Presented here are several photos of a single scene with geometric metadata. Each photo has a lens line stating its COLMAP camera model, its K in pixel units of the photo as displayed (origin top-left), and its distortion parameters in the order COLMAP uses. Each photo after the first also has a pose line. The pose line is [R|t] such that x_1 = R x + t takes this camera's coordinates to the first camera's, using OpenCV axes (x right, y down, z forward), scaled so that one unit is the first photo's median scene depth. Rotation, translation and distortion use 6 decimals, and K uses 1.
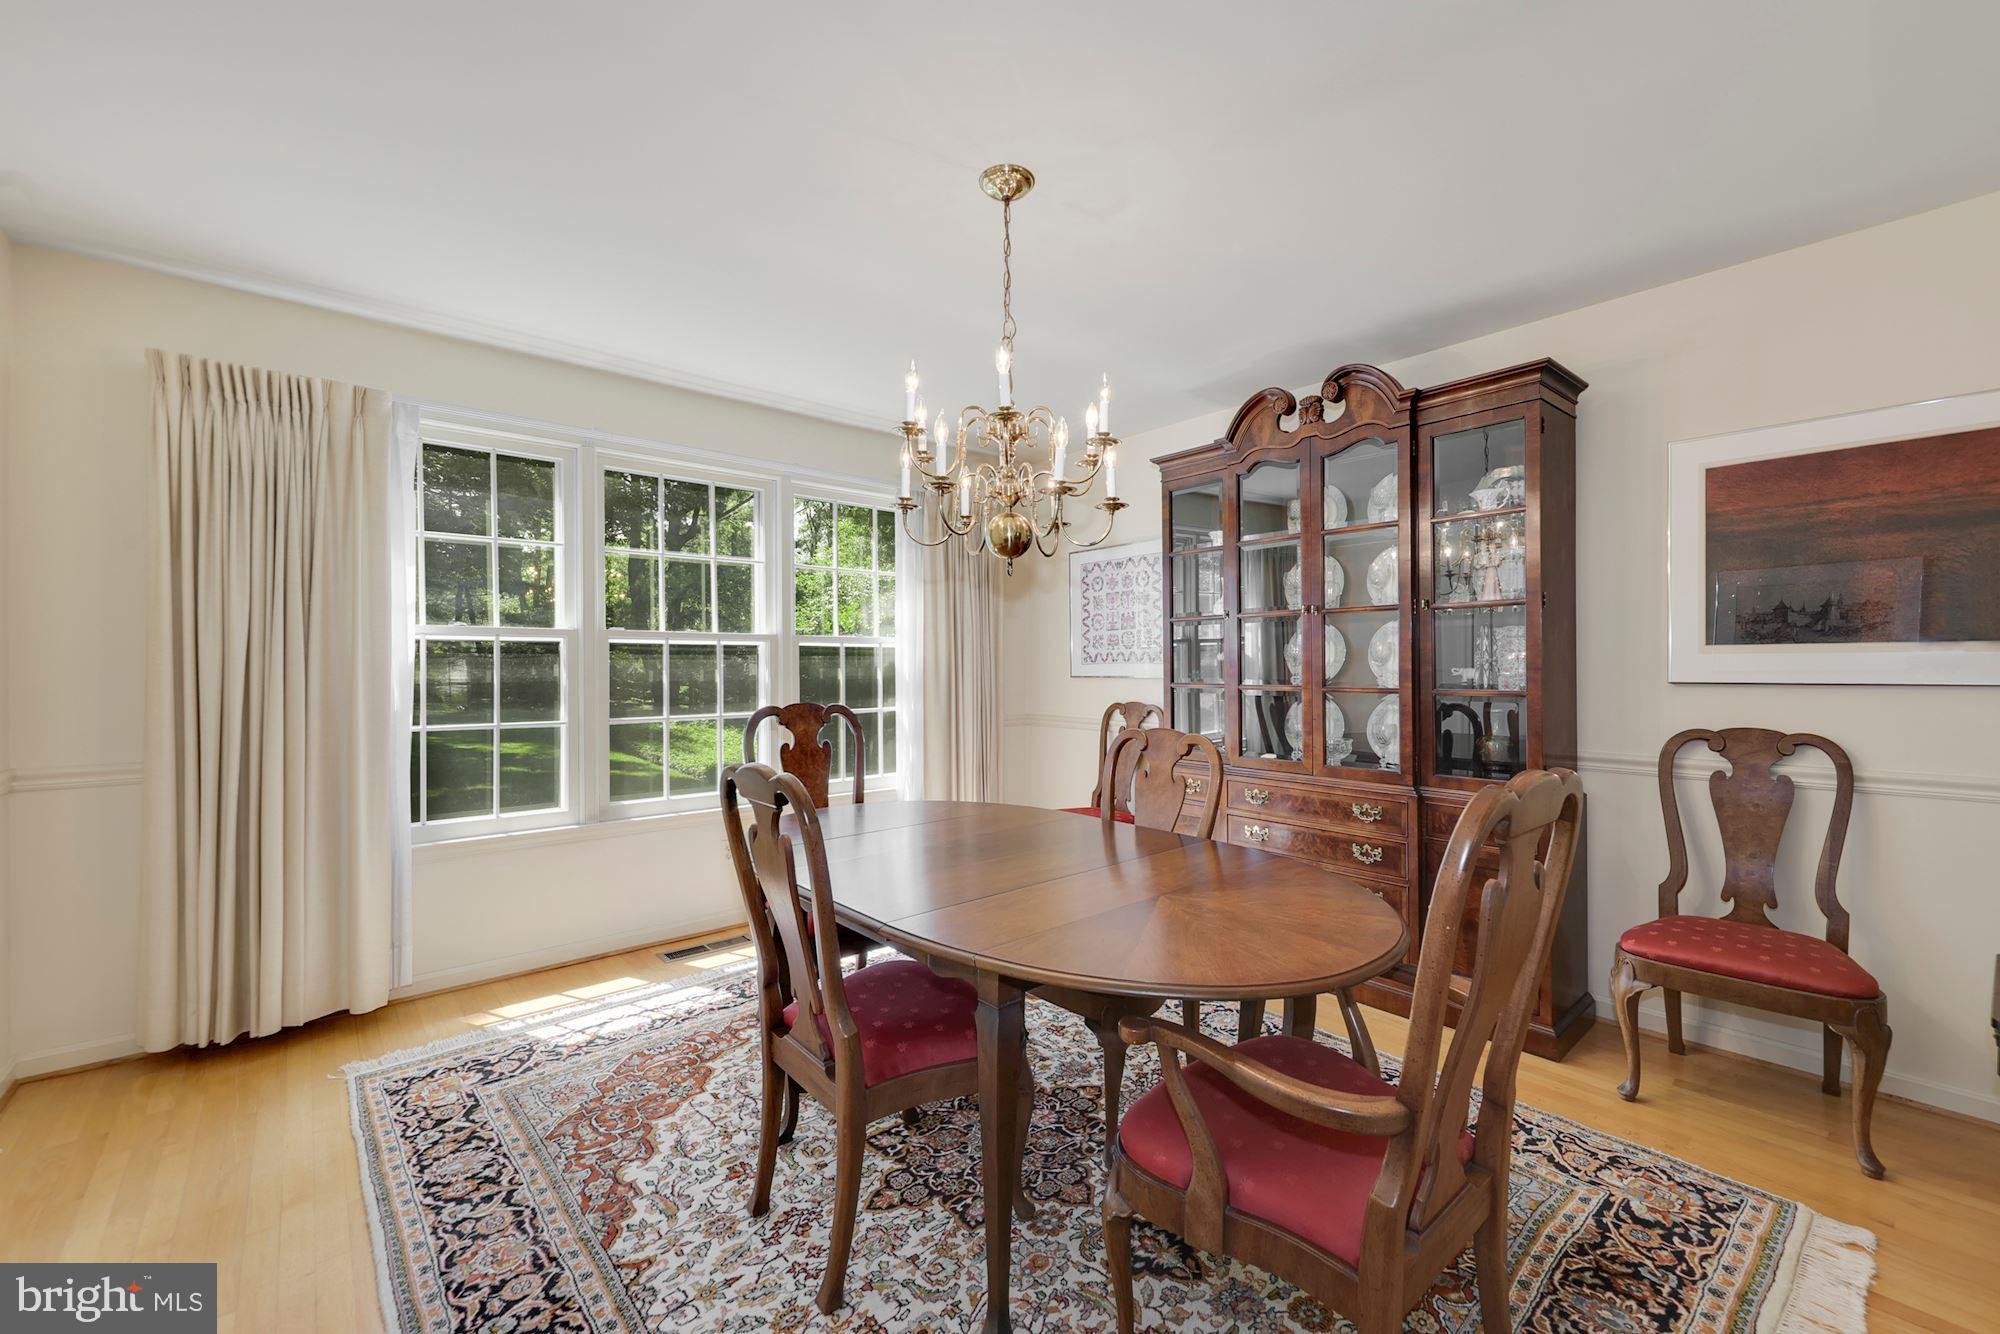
lens RADIAL K [[836.5, 0, 993.4], [0, 836.5, 670.3], [0, 0, 1]] dist [0.012464, -0.000199]
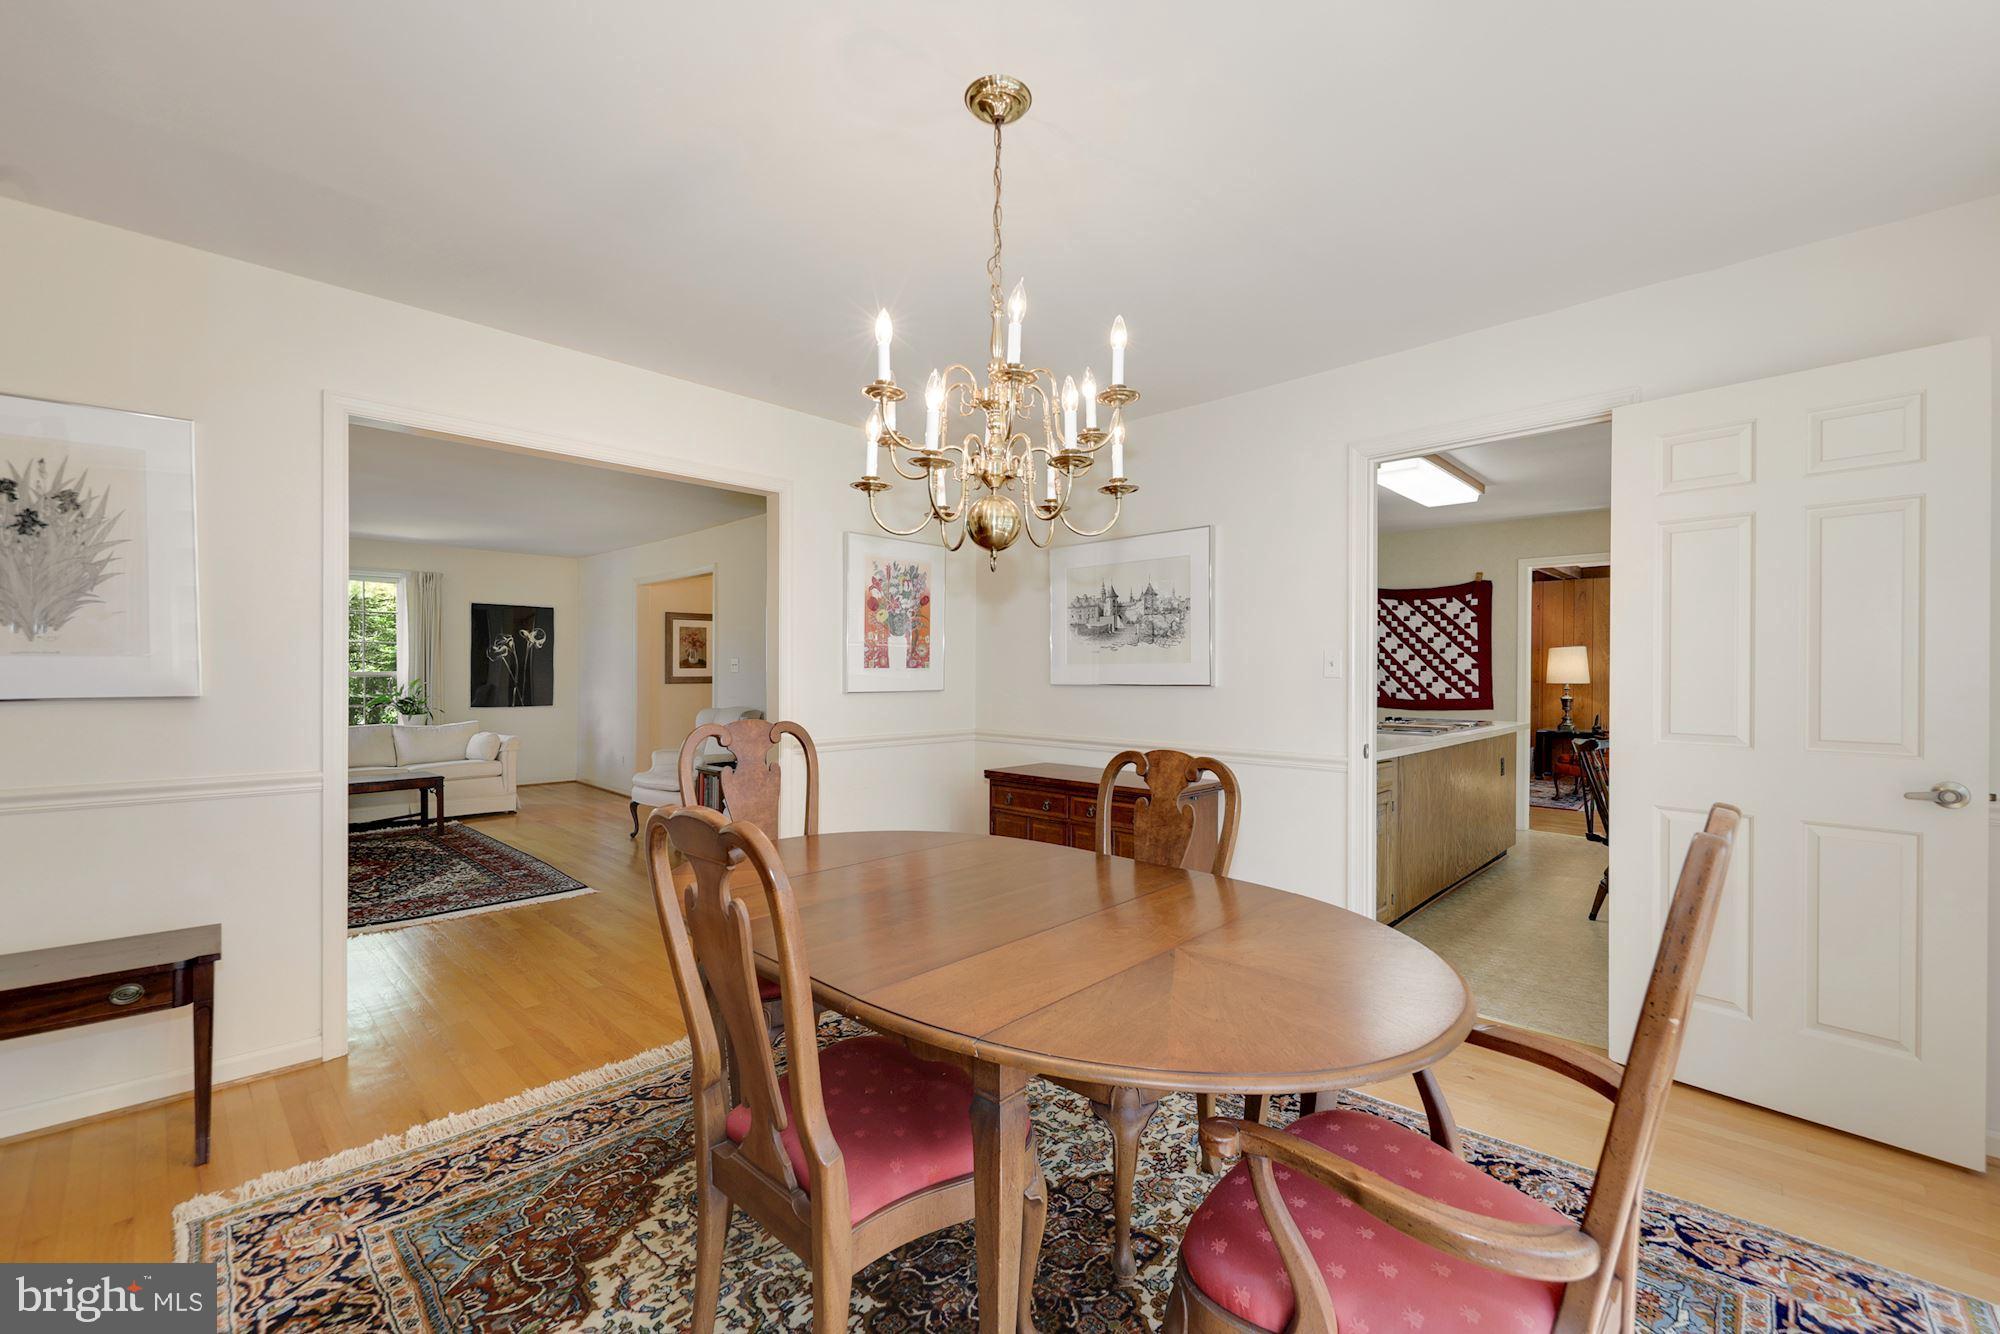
lens RADIAL K [[836.5, 0, 993.4], [0, 836.5, 670.3], [0, 0, 1]] dist [0.012464, -0.000199]
pose [[-0.996142, -0.002929, -0.087709, 0.101094], [-0.003533, 0.999971, 0.006734, -0.020129], [0.087687, 0.007018, -0.996123, 1.998607]]
